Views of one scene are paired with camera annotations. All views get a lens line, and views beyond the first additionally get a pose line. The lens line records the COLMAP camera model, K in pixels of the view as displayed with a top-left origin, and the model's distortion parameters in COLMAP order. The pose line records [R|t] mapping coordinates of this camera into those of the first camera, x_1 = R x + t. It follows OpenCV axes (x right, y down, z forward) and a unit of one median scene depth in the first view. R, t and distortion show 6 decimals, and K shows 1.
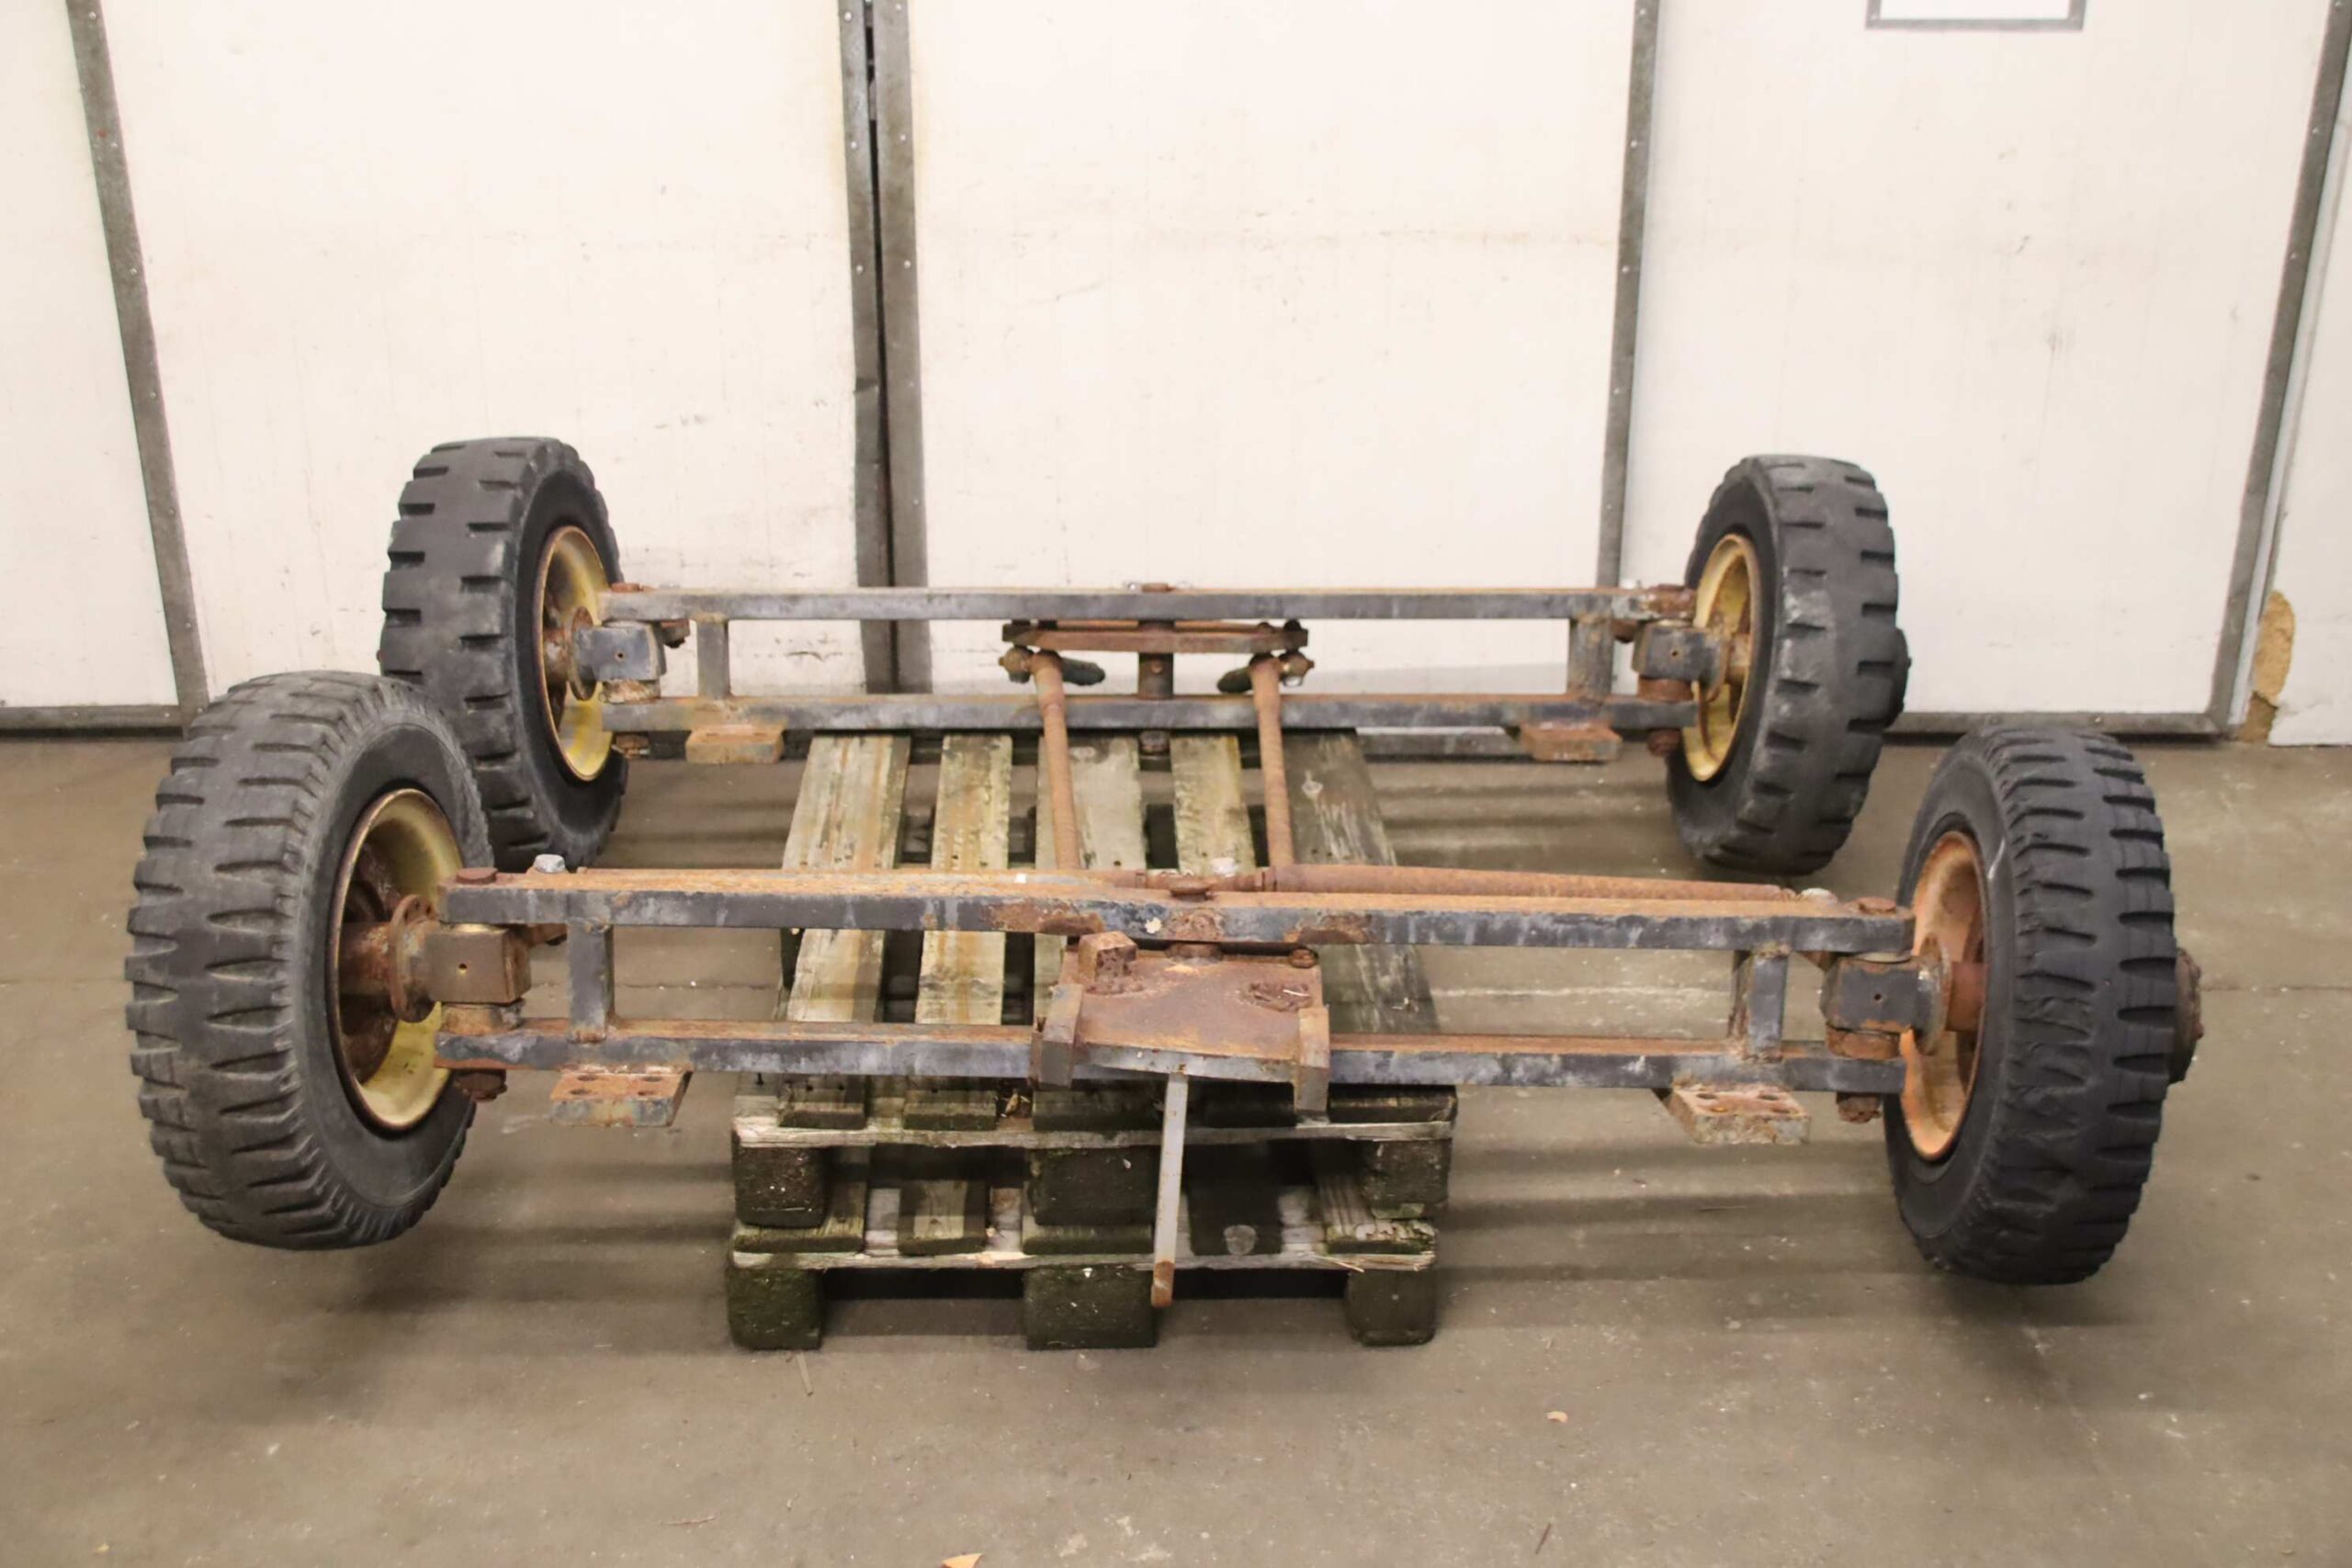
lens RADIAL K [[2570.0, 0, 1175.8], [0, 2570.0, 778.6], [0, 0, 1]] dist [-0.113552, 0.000000]
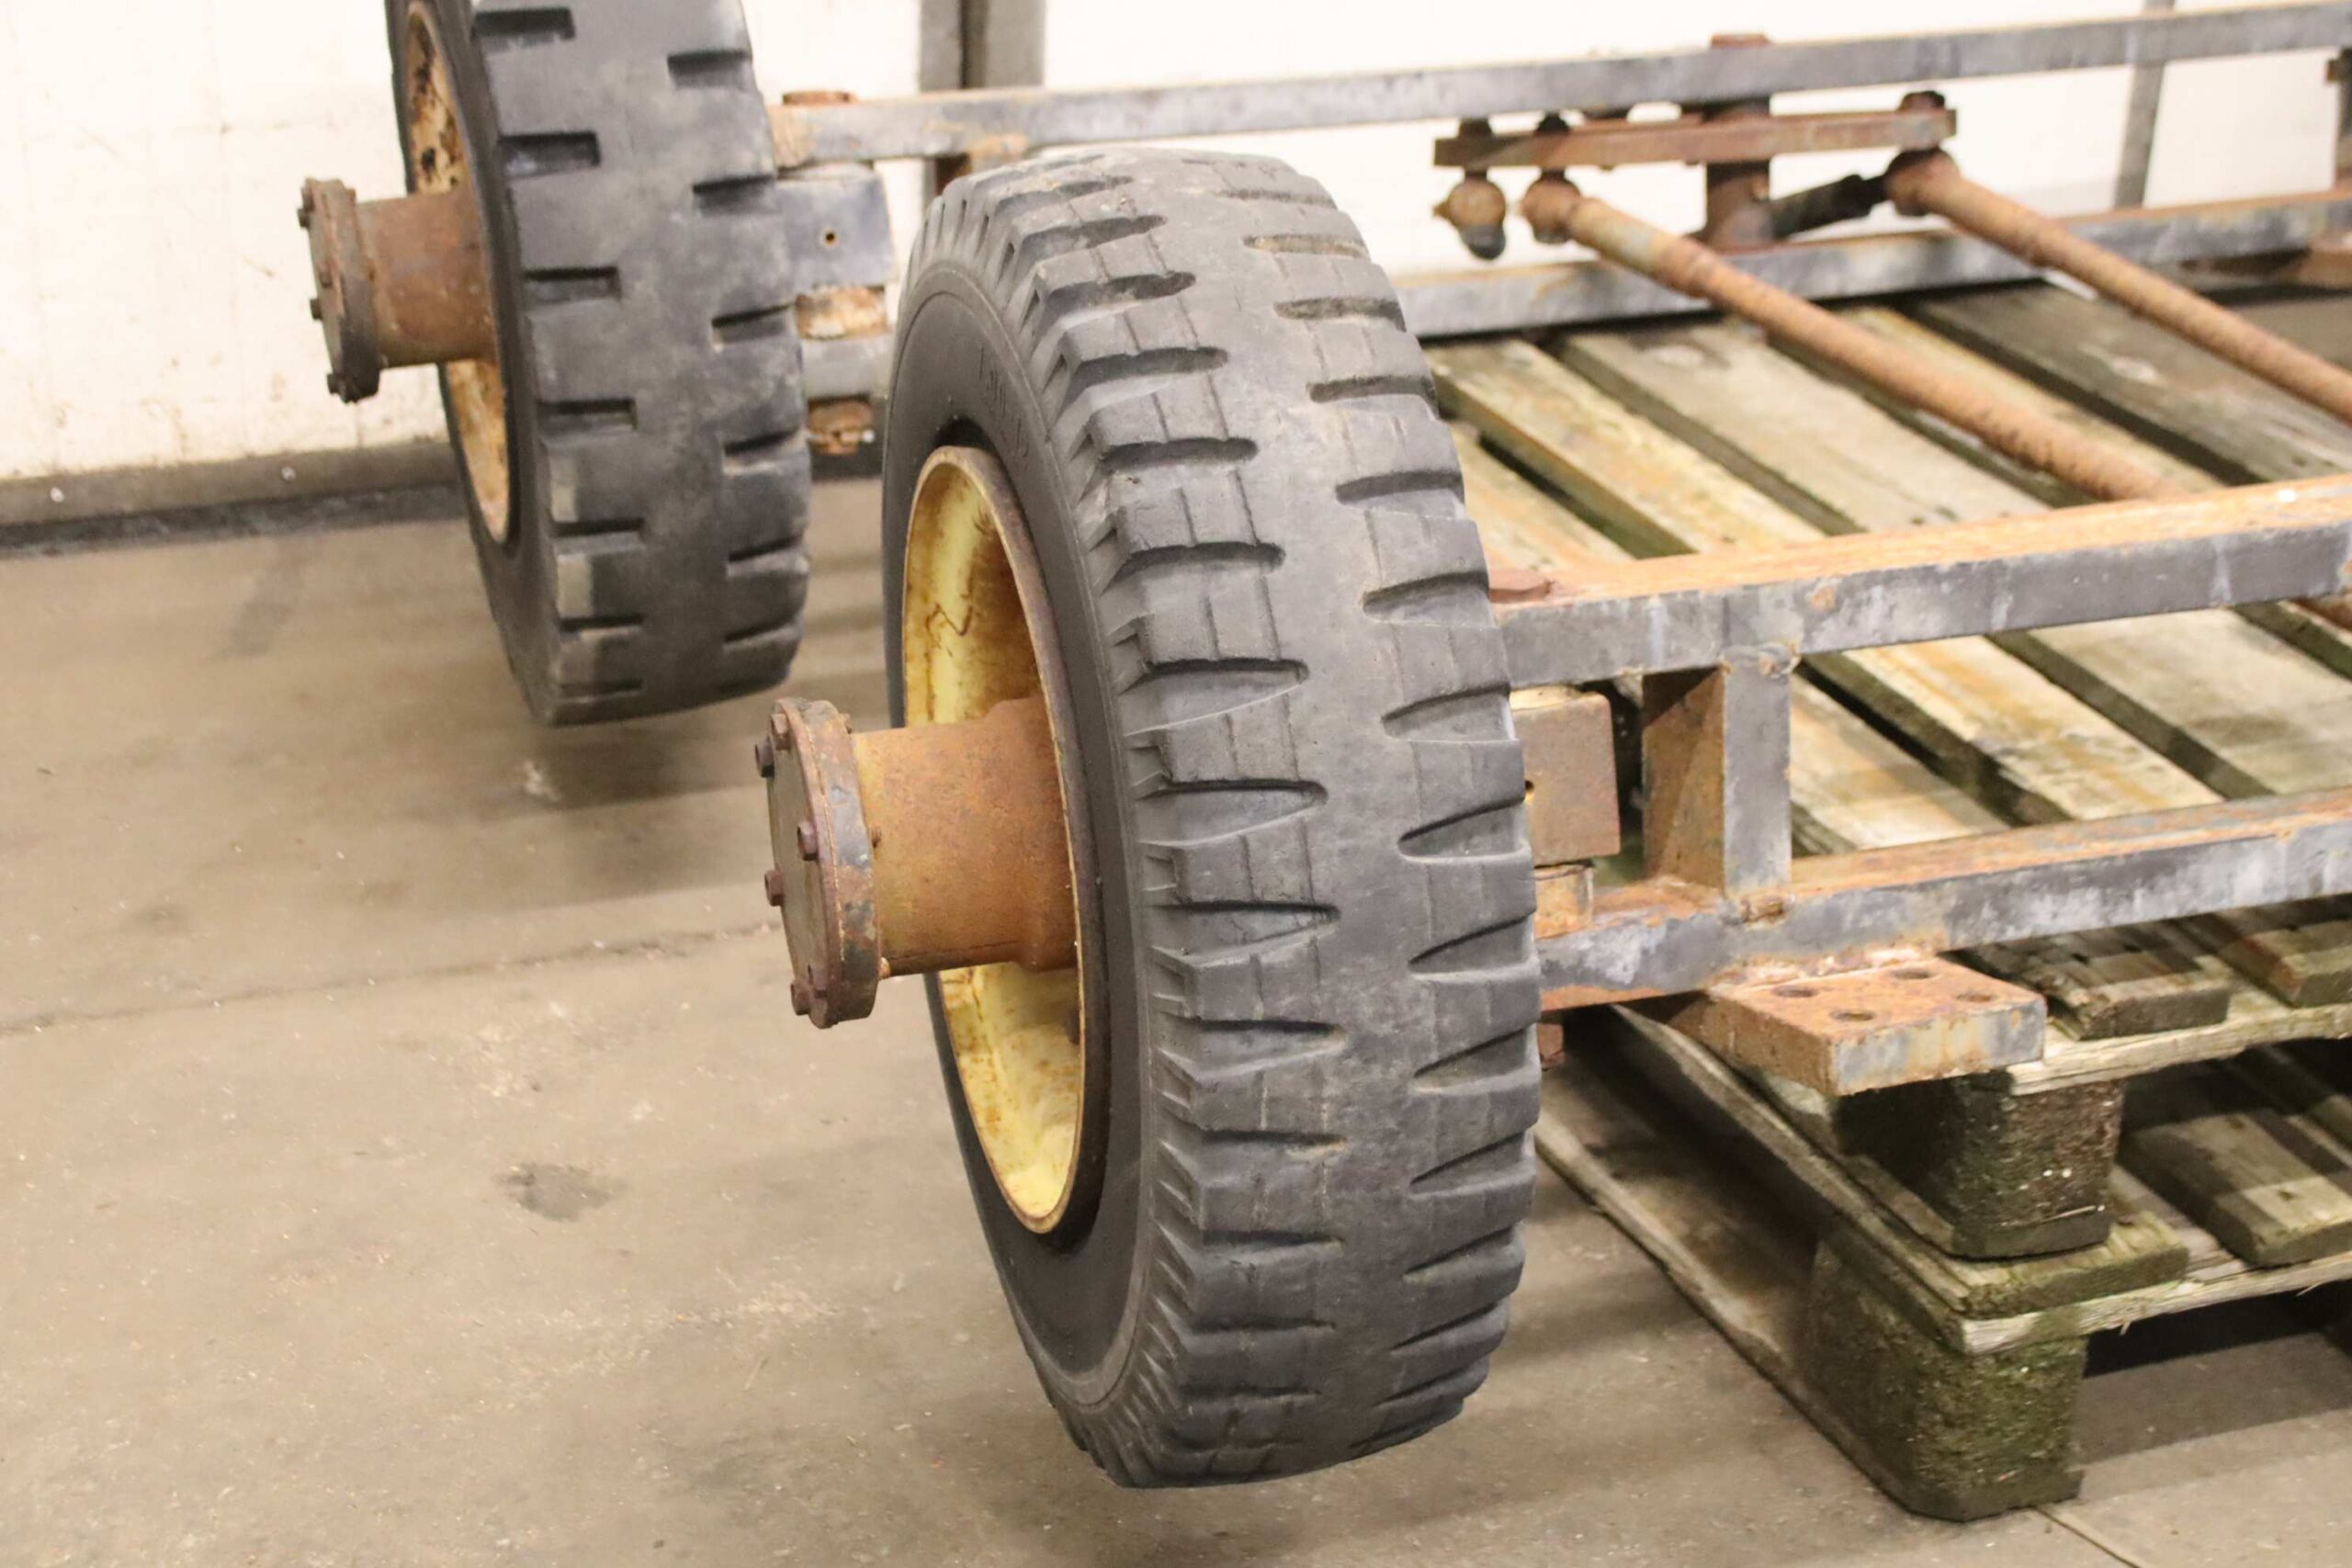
lens RADIAL K [[3871.5, 0, 1180.1], [0, 3871.5, 791.2], [0, 0, 1]] dist [0.104542, 0.000000]
pose [[0.931788, -0.126816, 0.340131, -0.452873], [0.113537, 0.991795, 0.058752, 0.022220], [-0.344791, -0.016127, 0.938541, 0.304199]]
